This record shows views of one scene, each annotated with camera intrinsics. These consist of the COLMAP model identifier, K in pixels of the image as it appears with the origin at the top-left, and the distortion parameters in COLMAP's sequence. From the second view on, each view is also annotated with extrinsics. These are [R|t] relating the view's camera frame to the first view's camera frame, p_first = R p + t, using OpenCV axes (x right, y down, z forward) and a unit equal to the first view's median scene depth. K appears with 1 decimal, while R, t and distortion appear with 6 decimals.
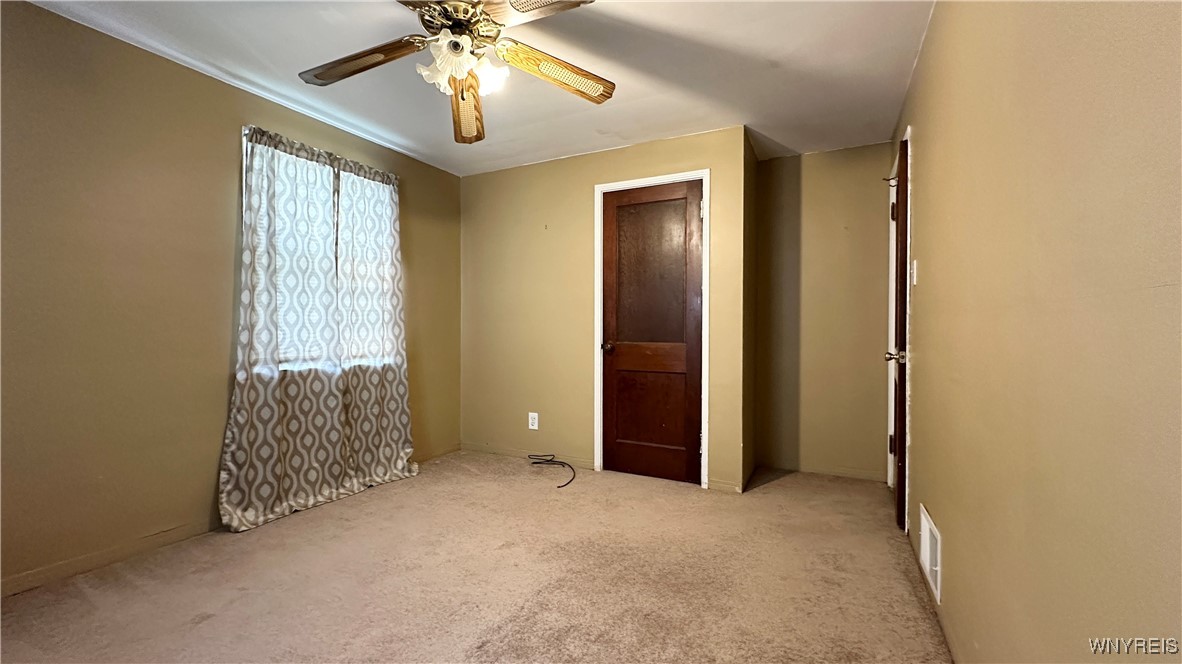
lens RADIAL K [[469.2, 0, 590.2], [0, 469.2, 332.1], [0, 0, 1]] dist [0.001384, 0.000205]
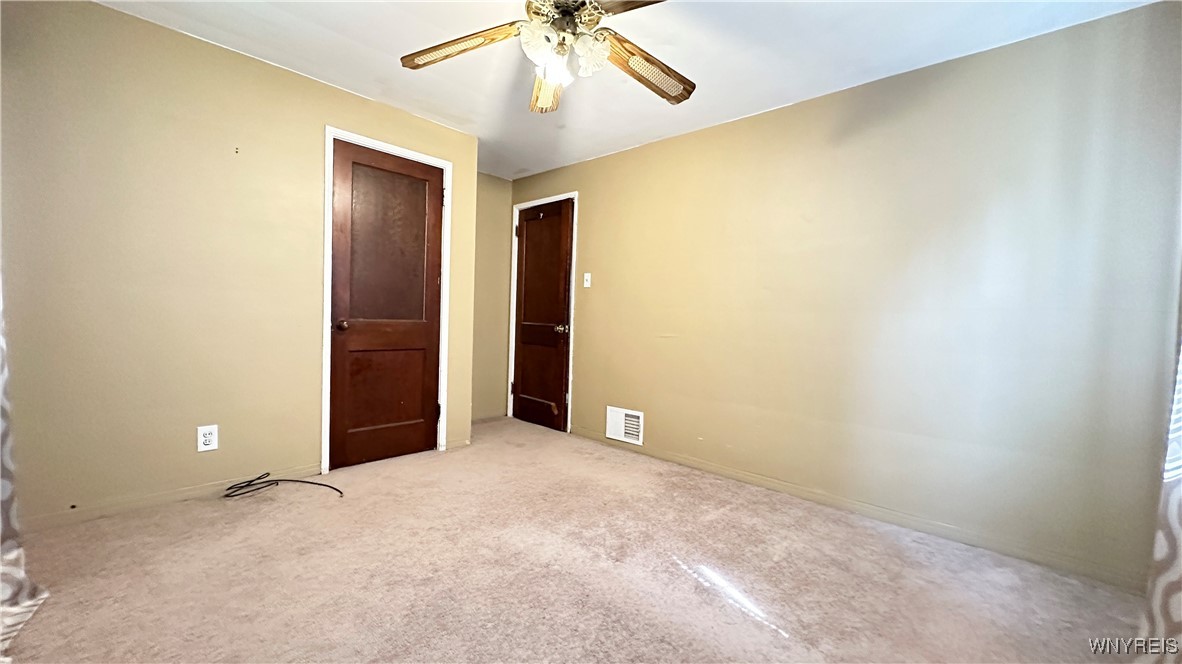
lens RADIAL K [[469.2, 0, 590.2], [0, 469.2, 332.1], [0, 0, 1]] dist [0.001384, 0.000205]
pose [[0.277347, -0.026693, 0.960399, -0.734913], [-0.024618, 0.999088, 0.034877, 0.004677], [-0.960454, -0.033316, 0.276437, 0.369981]]
